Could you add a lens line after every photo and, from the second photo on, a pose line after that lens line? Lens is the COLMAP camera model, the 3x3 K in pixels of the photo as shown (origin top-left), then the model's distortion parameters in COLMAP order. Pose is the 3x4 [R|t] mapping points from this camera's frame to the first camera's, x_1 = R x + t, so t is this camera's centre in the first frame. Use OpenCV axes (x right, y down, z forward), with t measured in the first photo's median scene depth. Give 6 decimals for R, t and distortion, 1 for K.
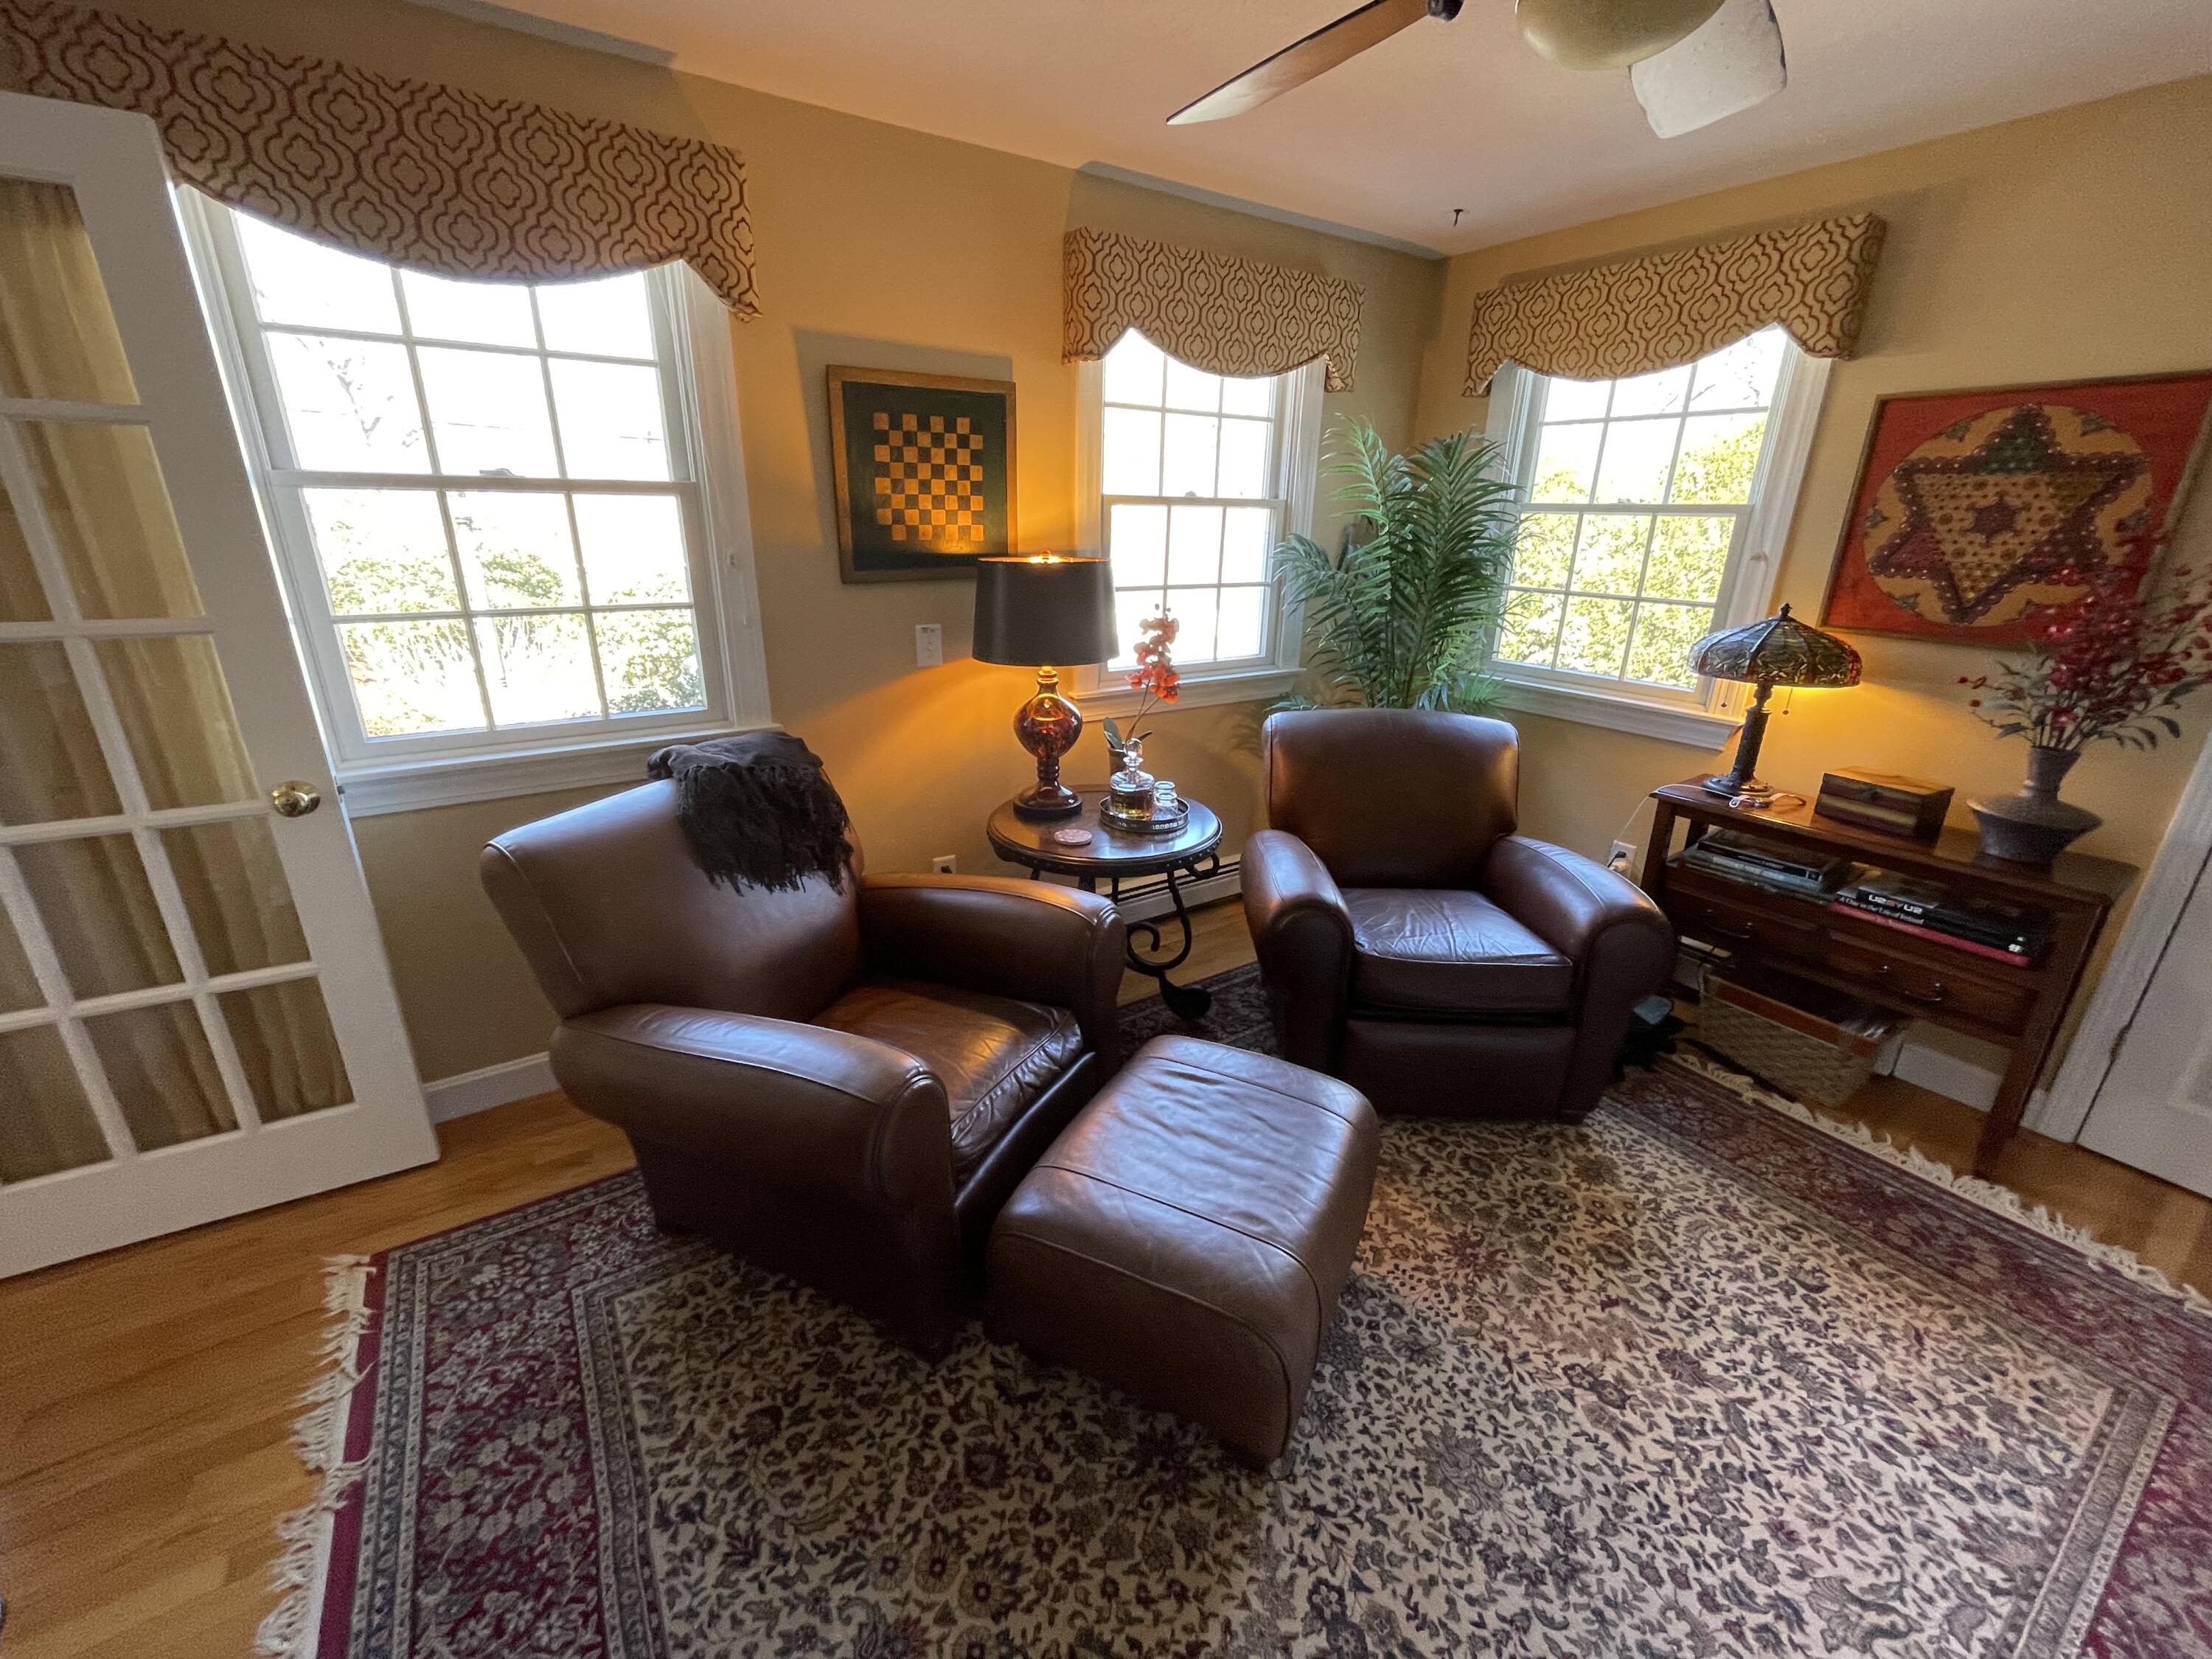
lens RADIAL K [[897.2, 0, 1106.3], [0, 897.2, 827.8], [0, 0, 1]] dist [0.001028, -0.000223]
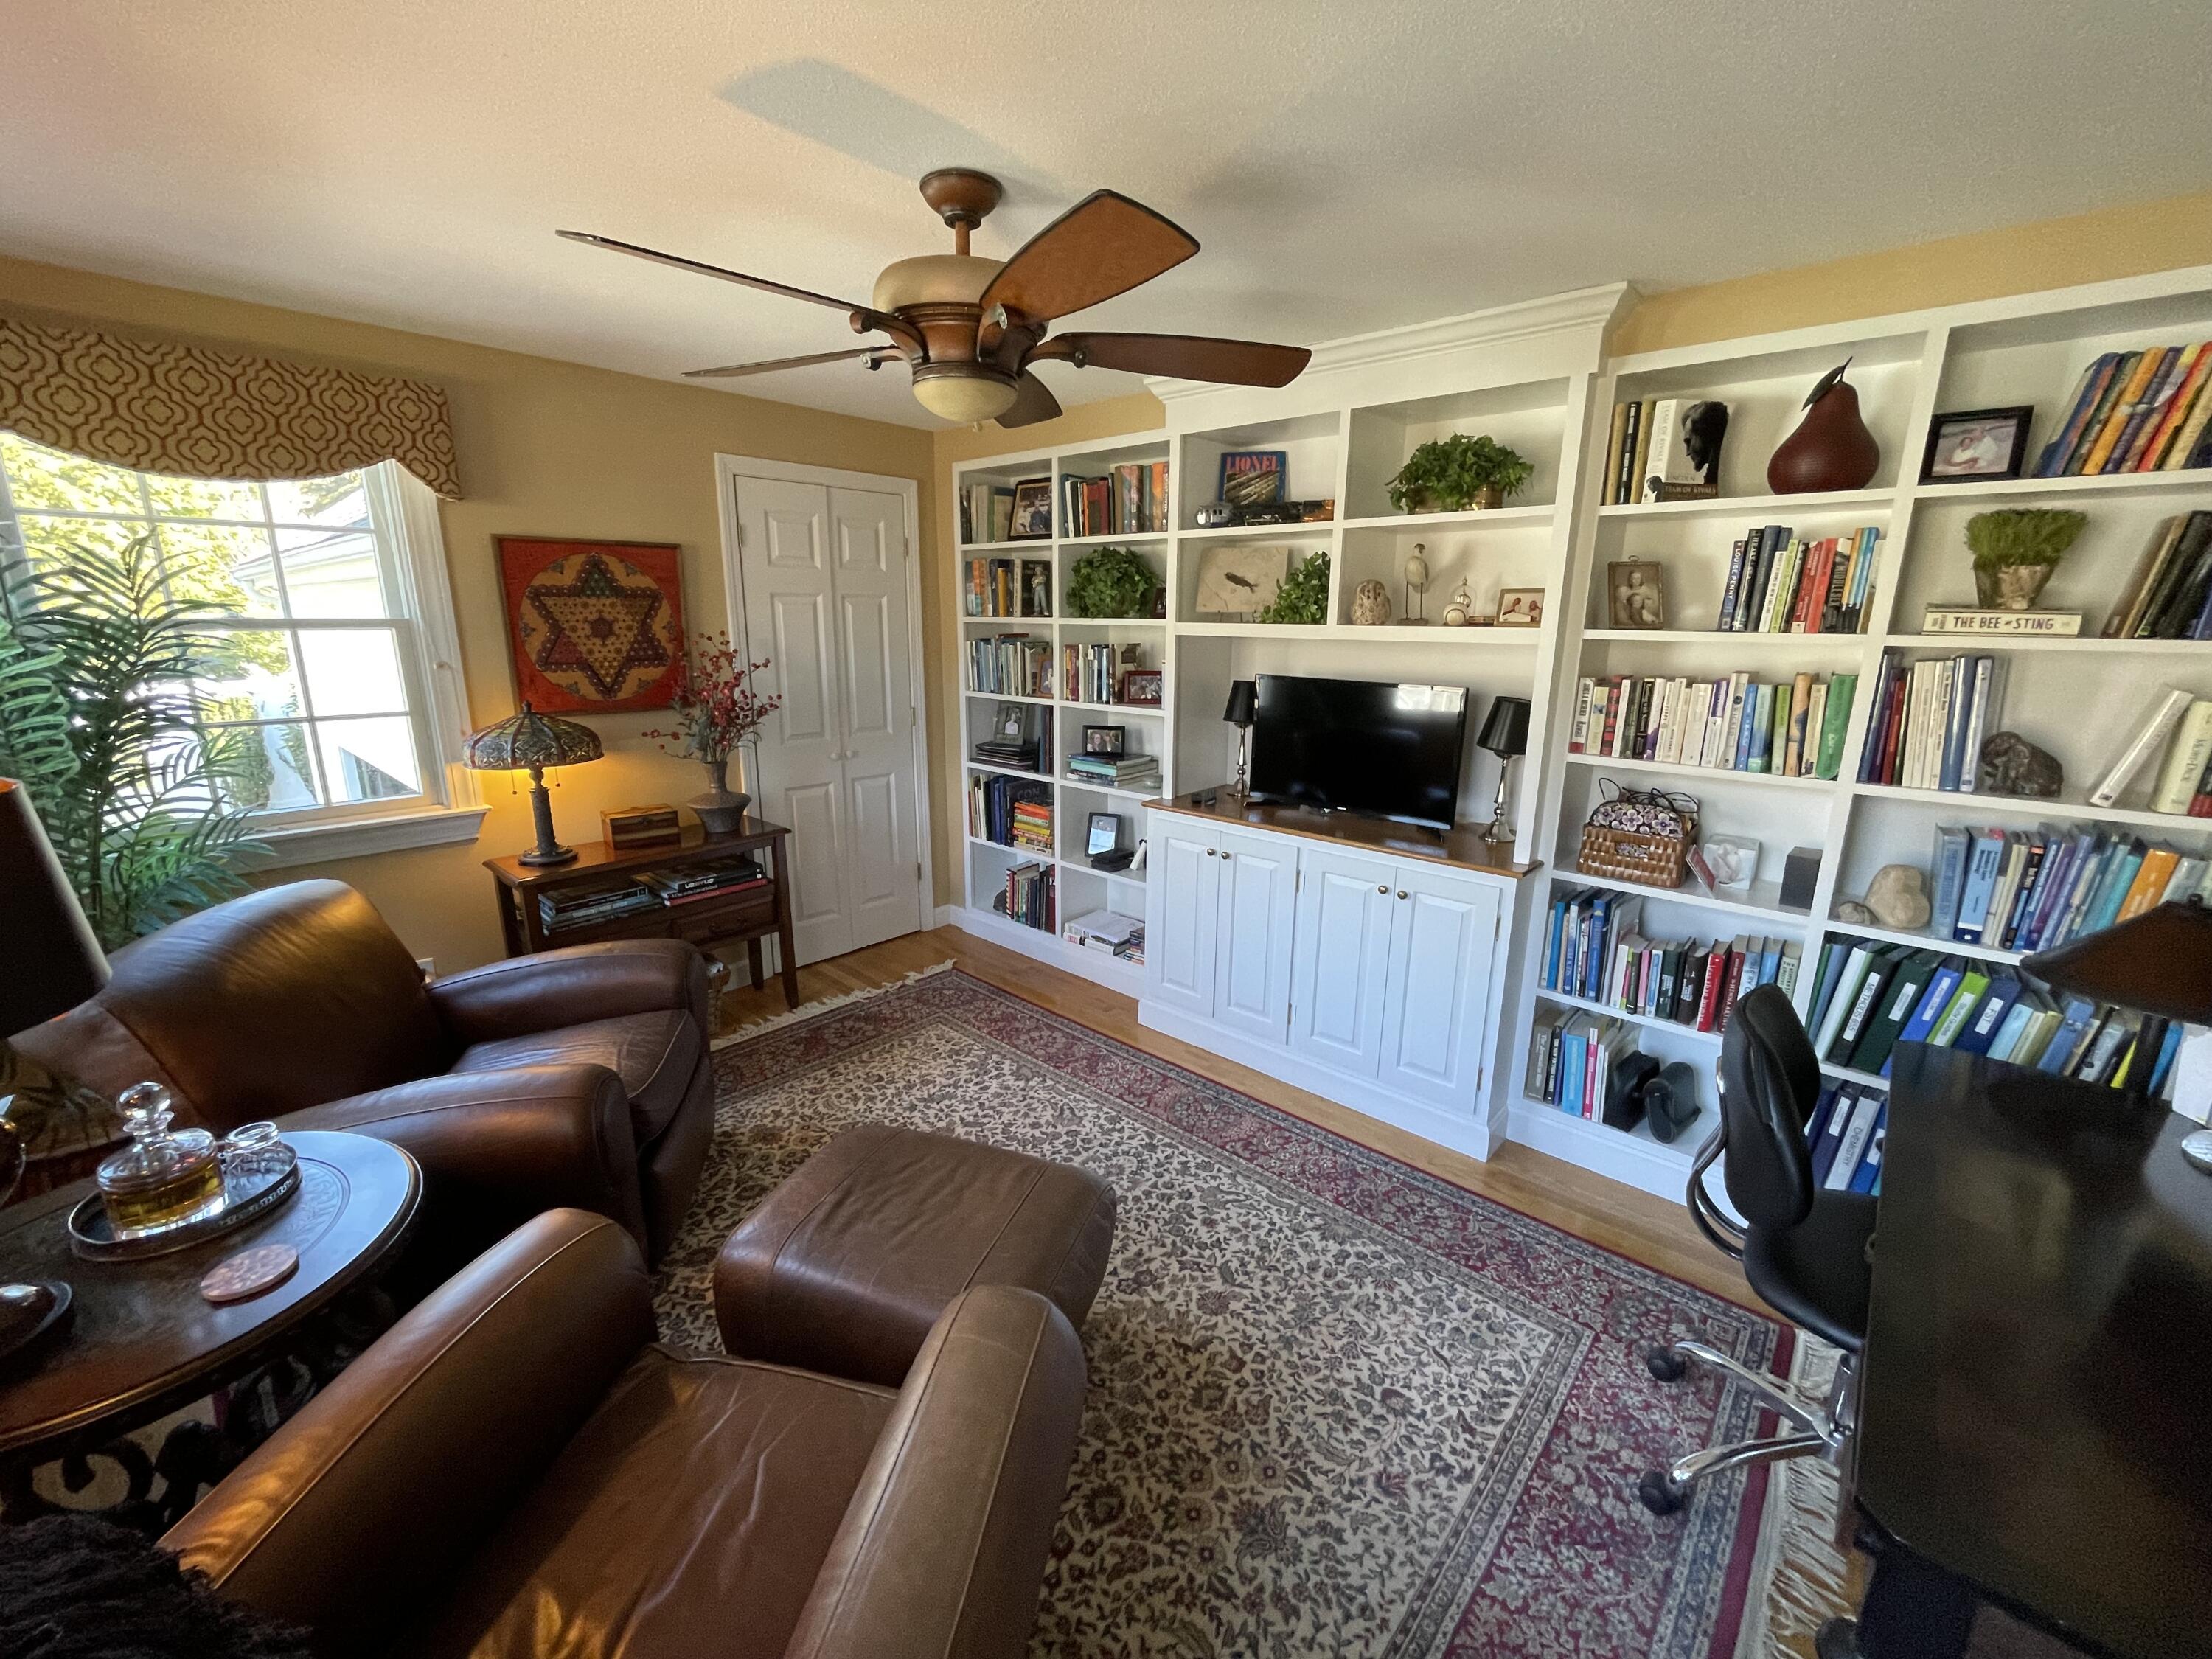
lens RADIAL K [[897.2, 0, 1102.7], [0, 897.2, 826.8], [0, 0, 1]] dist [0.001028, -0.000223]
pose [[-0.238919, -0.248103, 0.938809, -0.649770], [0.310416, 0.896563, 0.315936, -0.262390], [-0.920087, 0.366905, -0.137191, 0.570894]]
